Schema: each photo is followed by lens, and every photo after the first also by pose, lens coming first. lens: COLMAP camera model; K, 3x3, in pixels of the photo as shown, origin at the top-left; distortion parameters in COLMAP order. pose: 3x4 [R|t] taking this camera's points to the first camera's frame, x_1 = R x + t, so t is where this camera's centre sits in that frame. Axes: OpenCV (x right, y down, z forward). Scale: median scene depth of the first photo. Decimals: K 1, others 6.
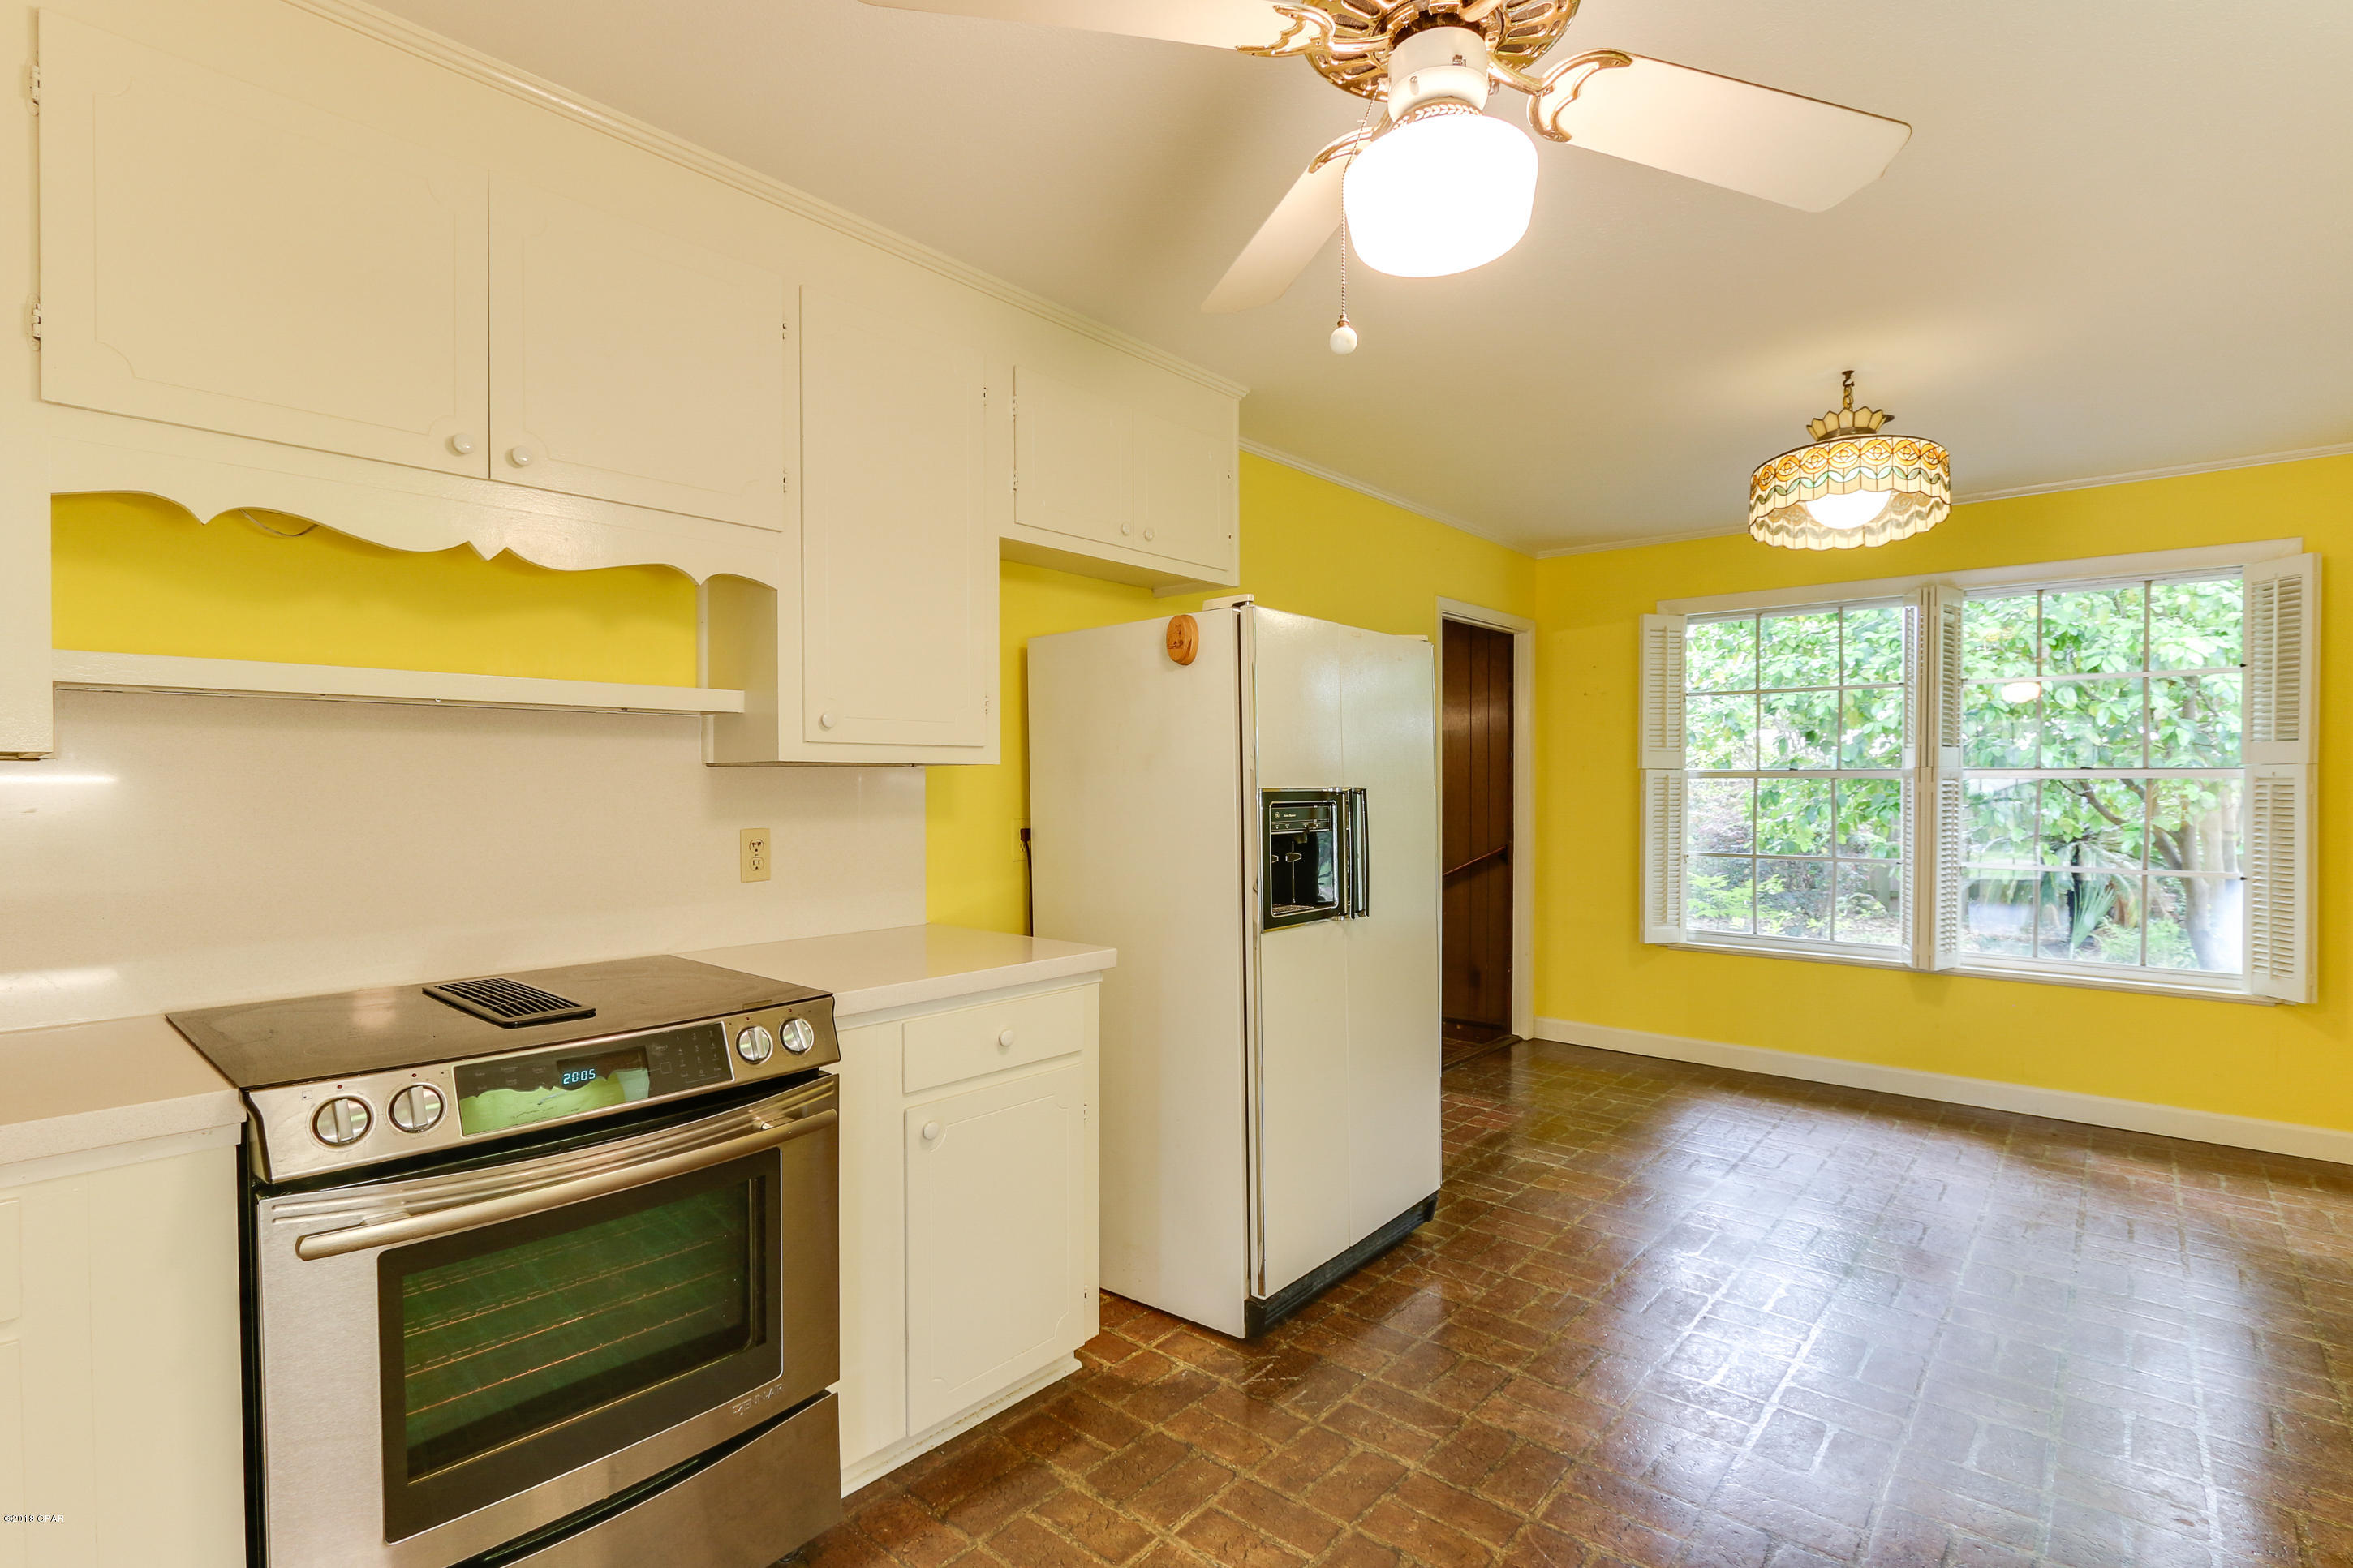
lens RADIAL K [[1111.8, 0, 1151.8], [0, 1111.8, 805.3], [0, 0, 1]] dist [-0.021939, 0.004742]
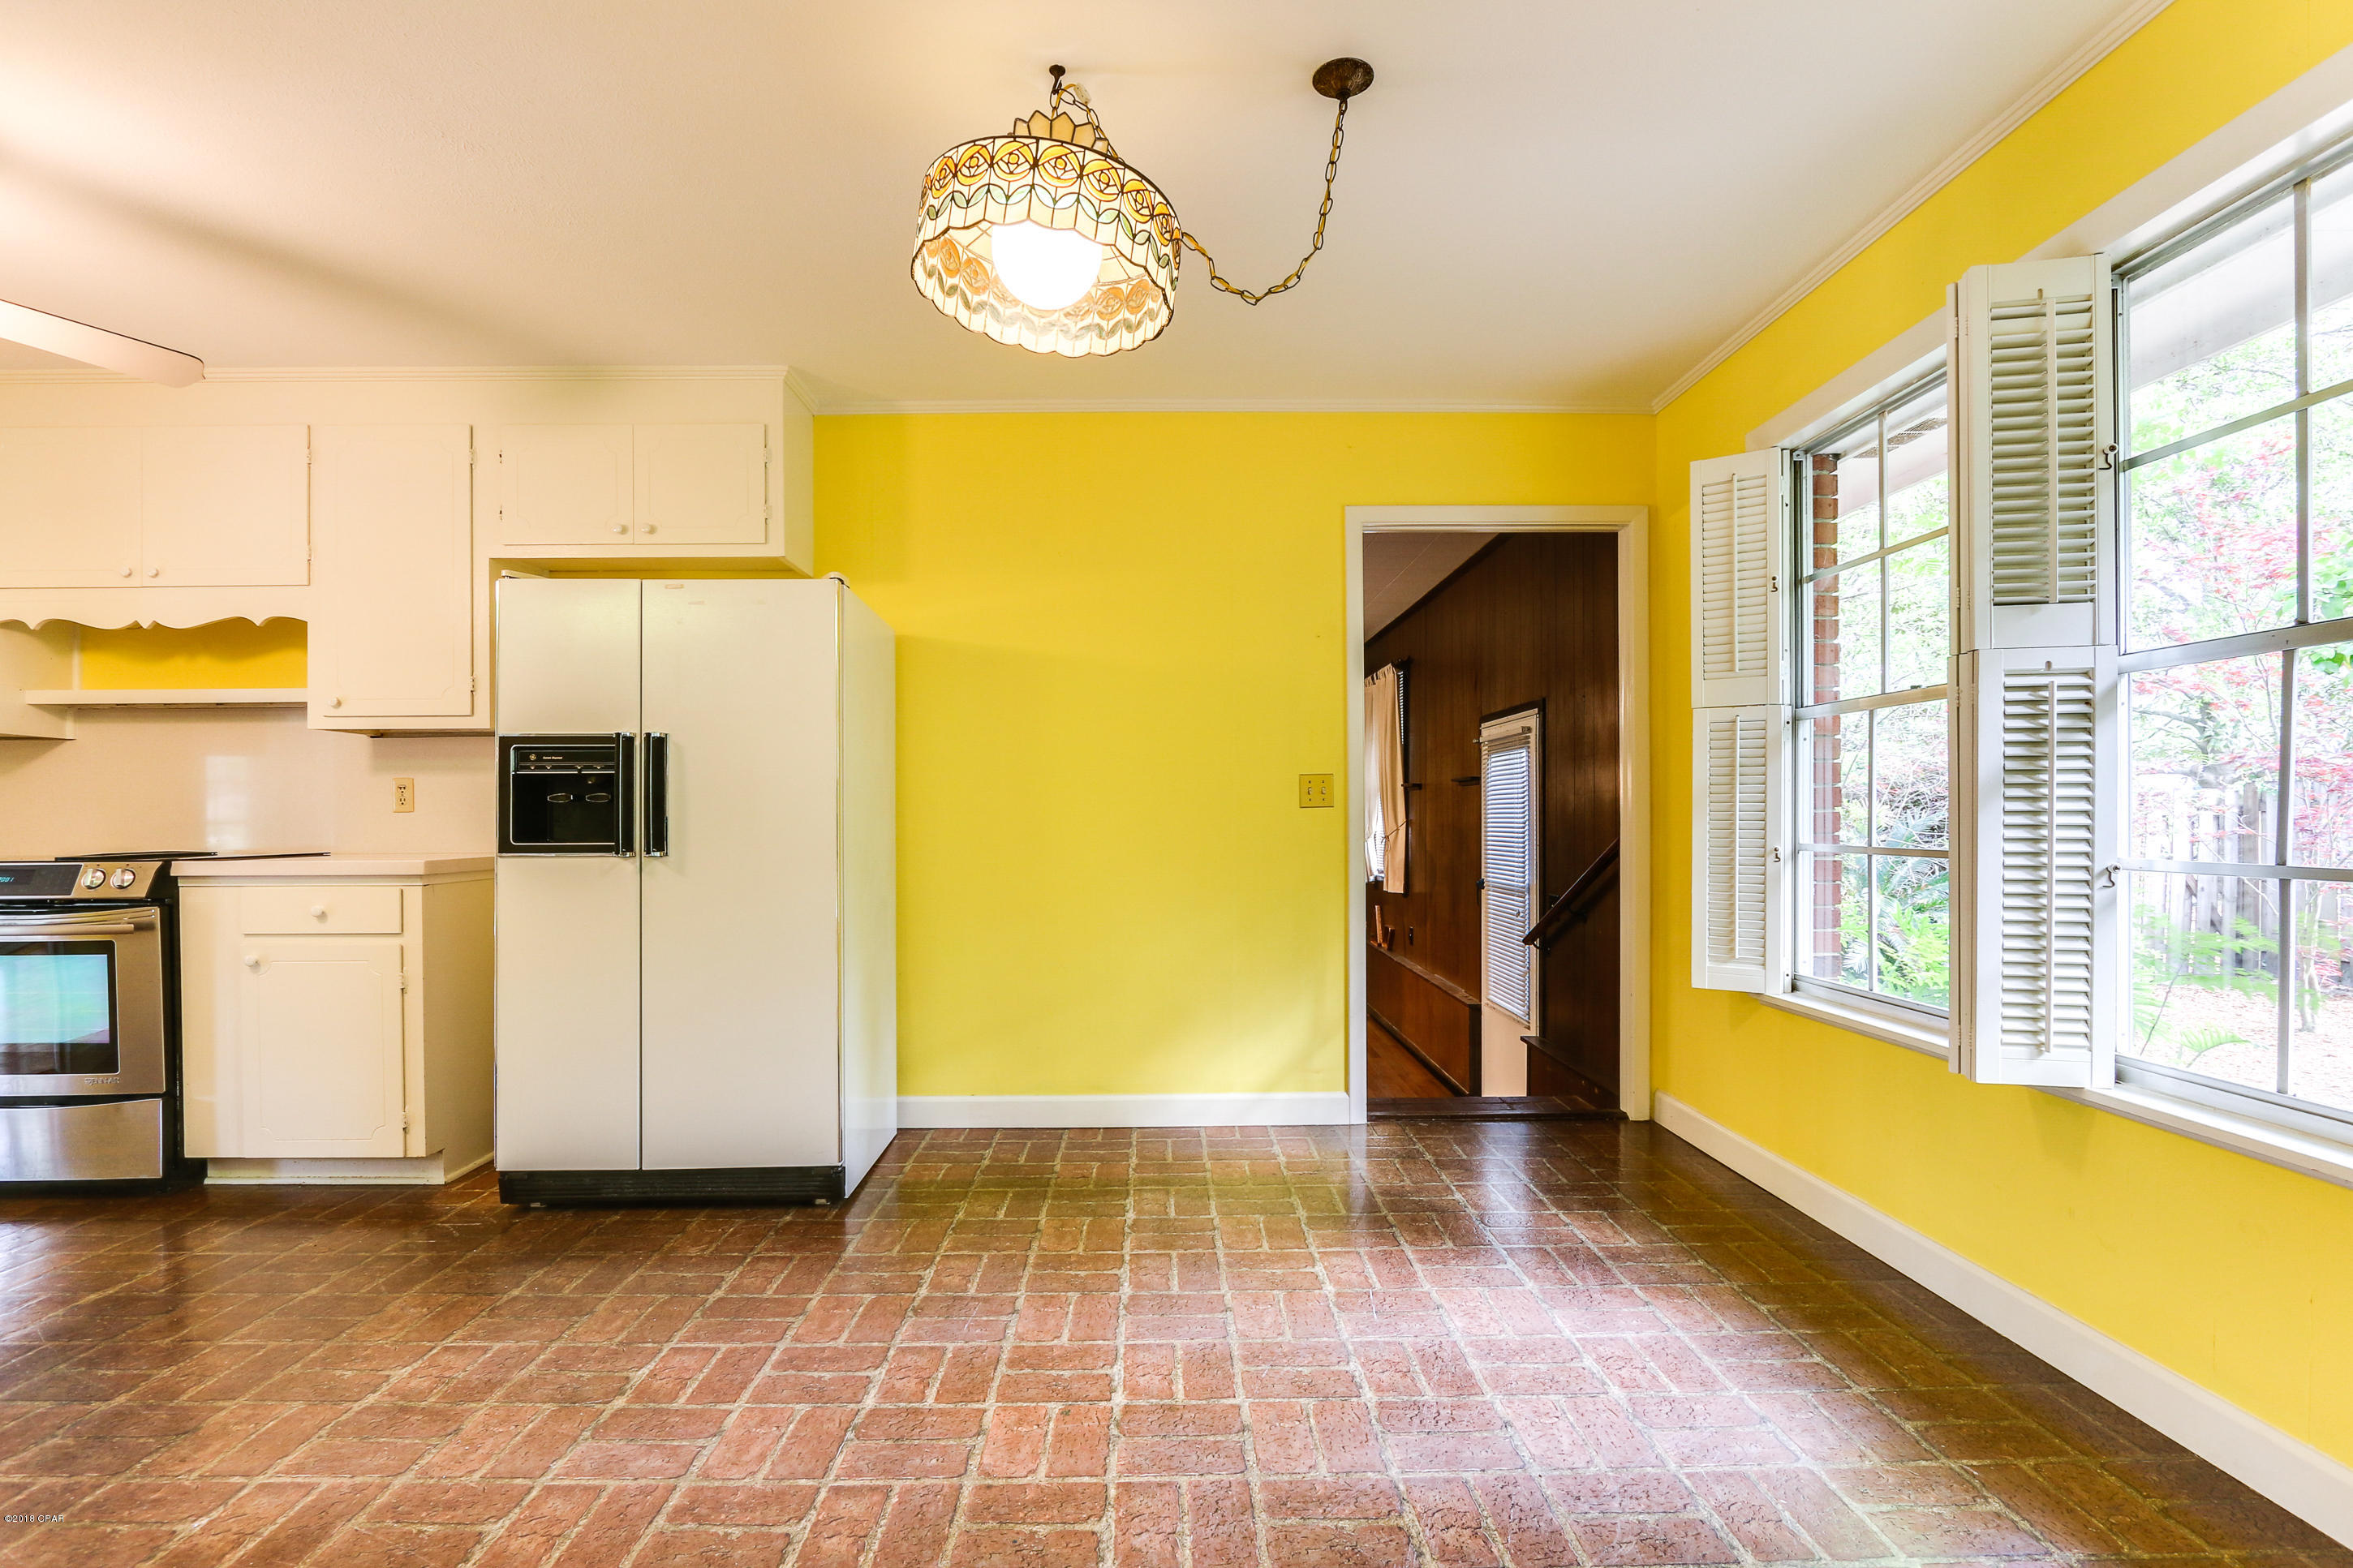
lens RADIAL K [[1080.0, 0, 1177.1], [0, 1080.0, 826.5], [0, 0, 1]] dist [-0.017020, 0.000136]
pose [[0.675388, 0.003350, -0.737455, 1.171363], [-0.010141, 0.999937, -0.004746, 0.067221], [0.737393, 0.010683, 0.675380, 0.628748]]
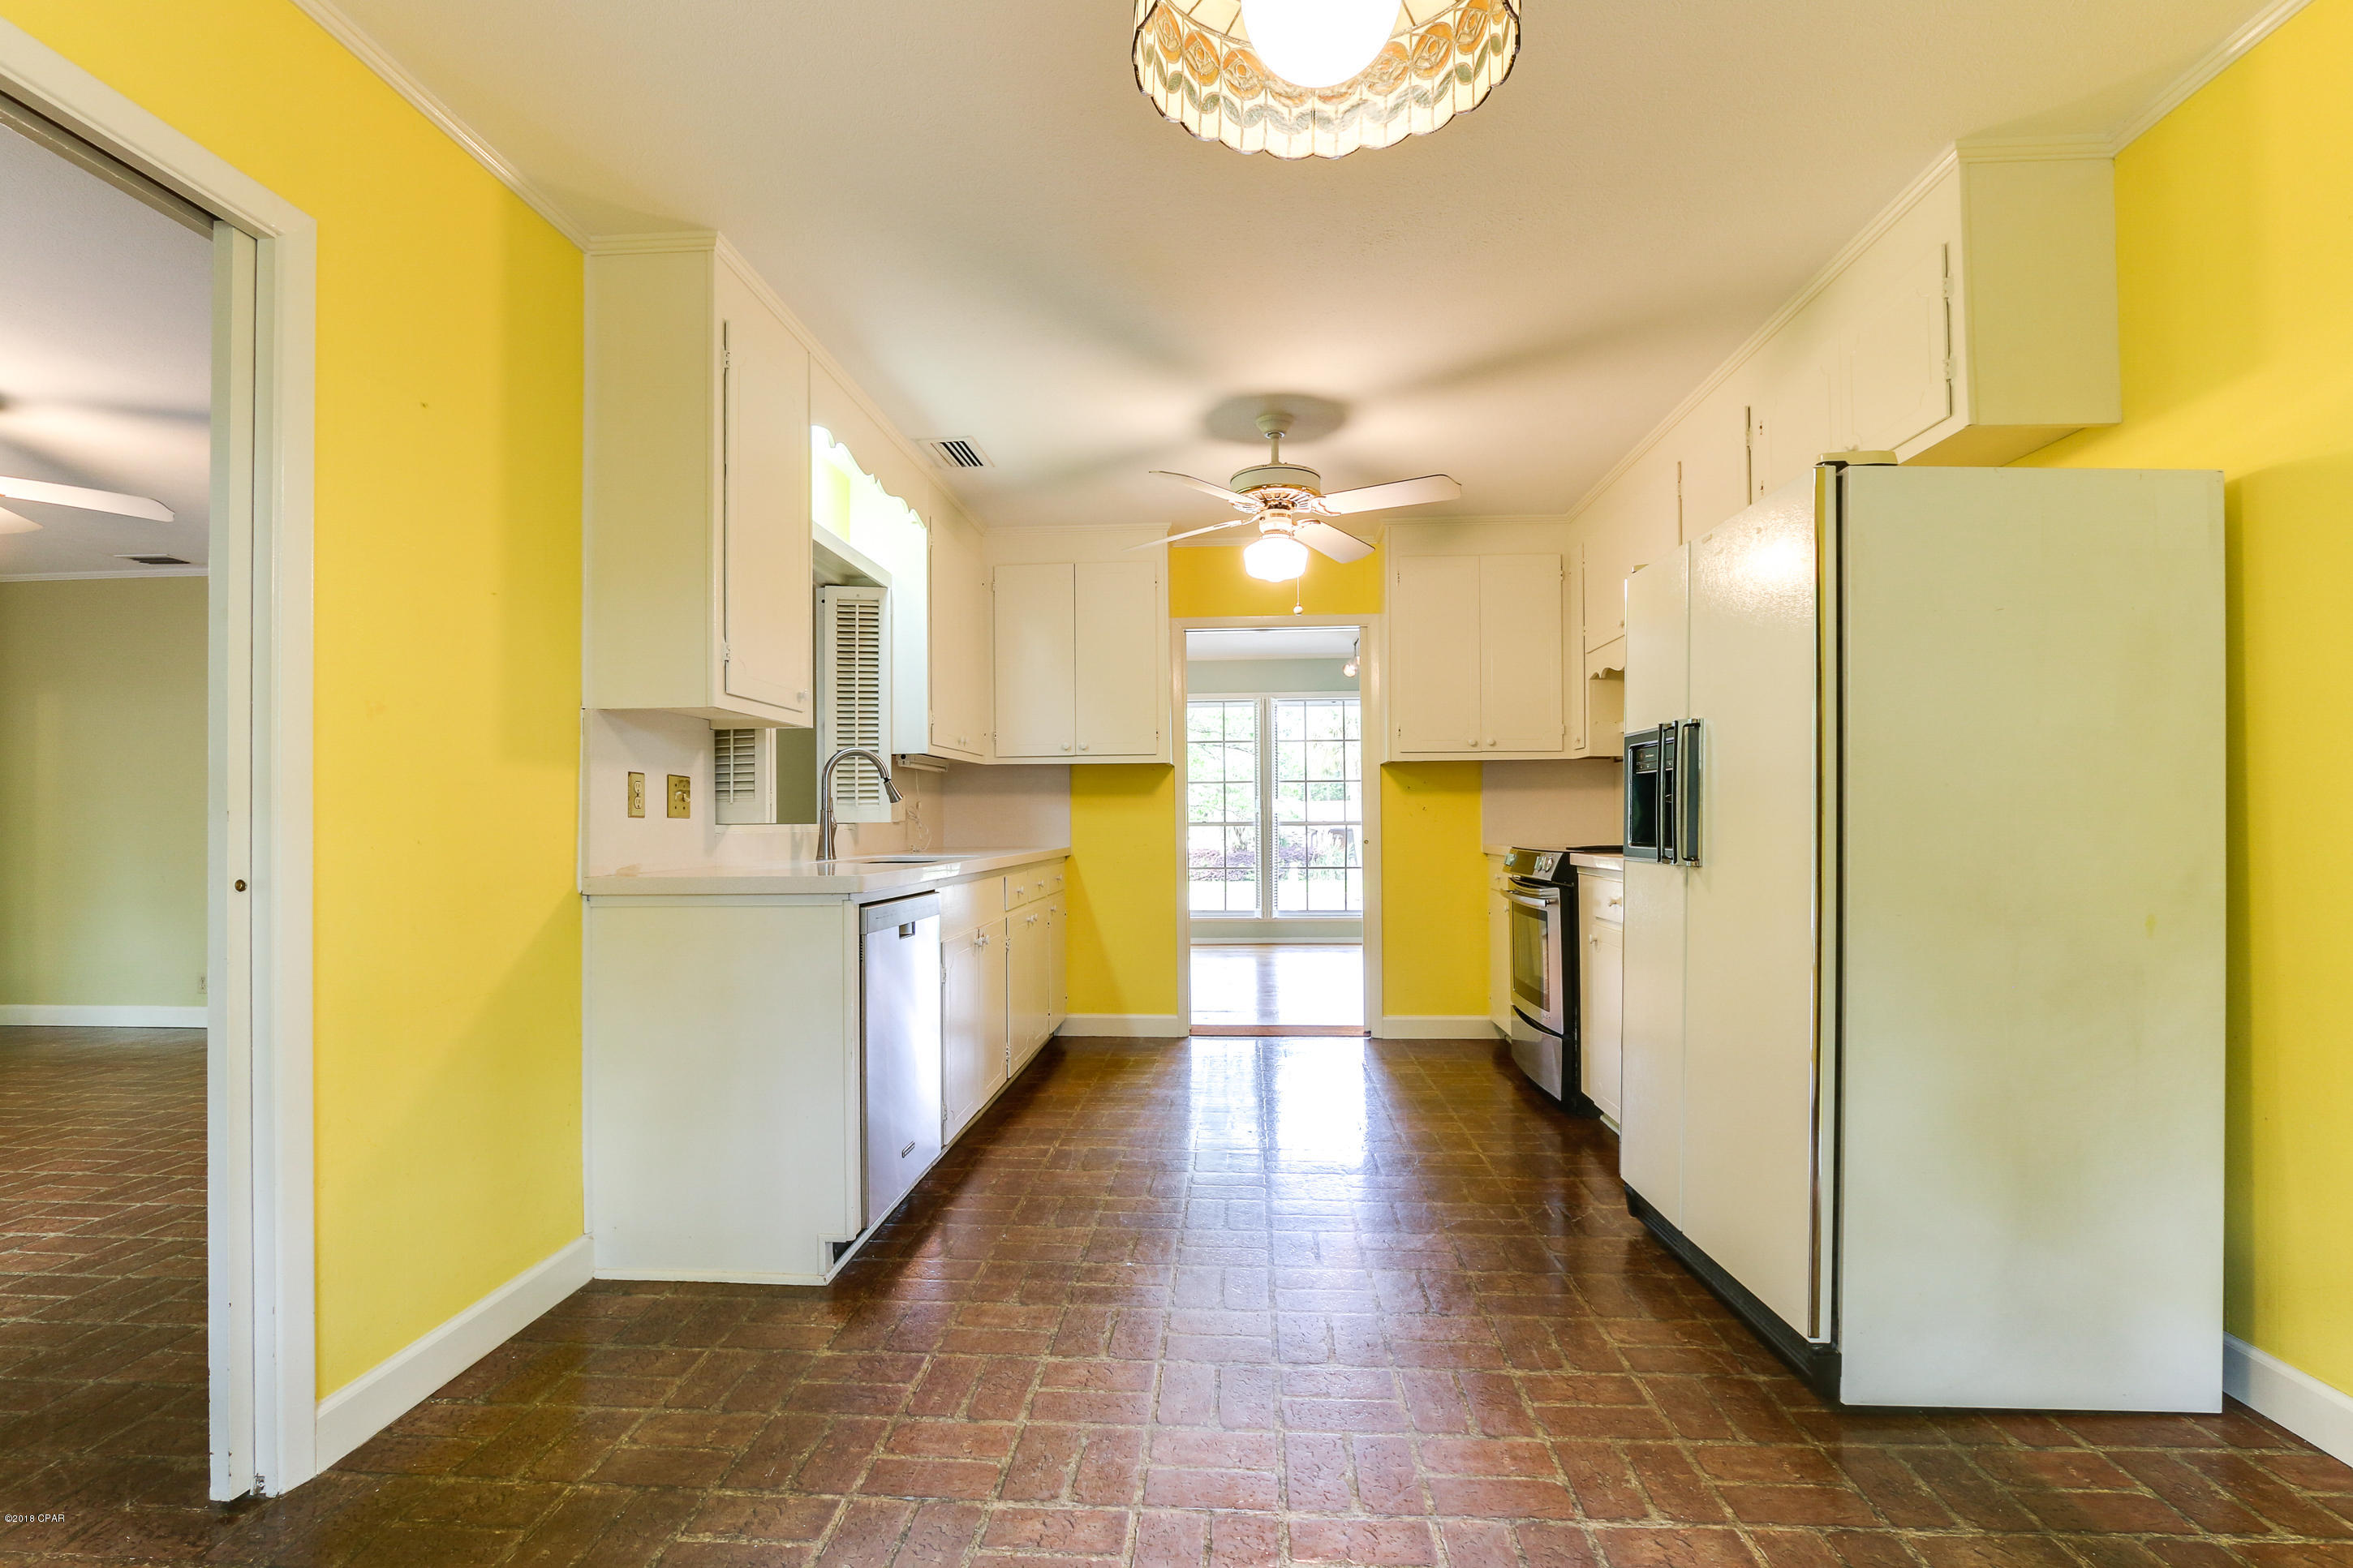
lens RADIAL K [[1080.0, 0, 1177.1], [0, 1080.0, 826.5], [0, 0, 1]] dist [-0.017020, 0.000136]
pose [[-0.785898, 0.007741, -0.618307, 0.956699], [-0.009572, 0.999650, 0.024681, 0.045841], [0.618281, 0.025316, -0.785549, 1.310640]]
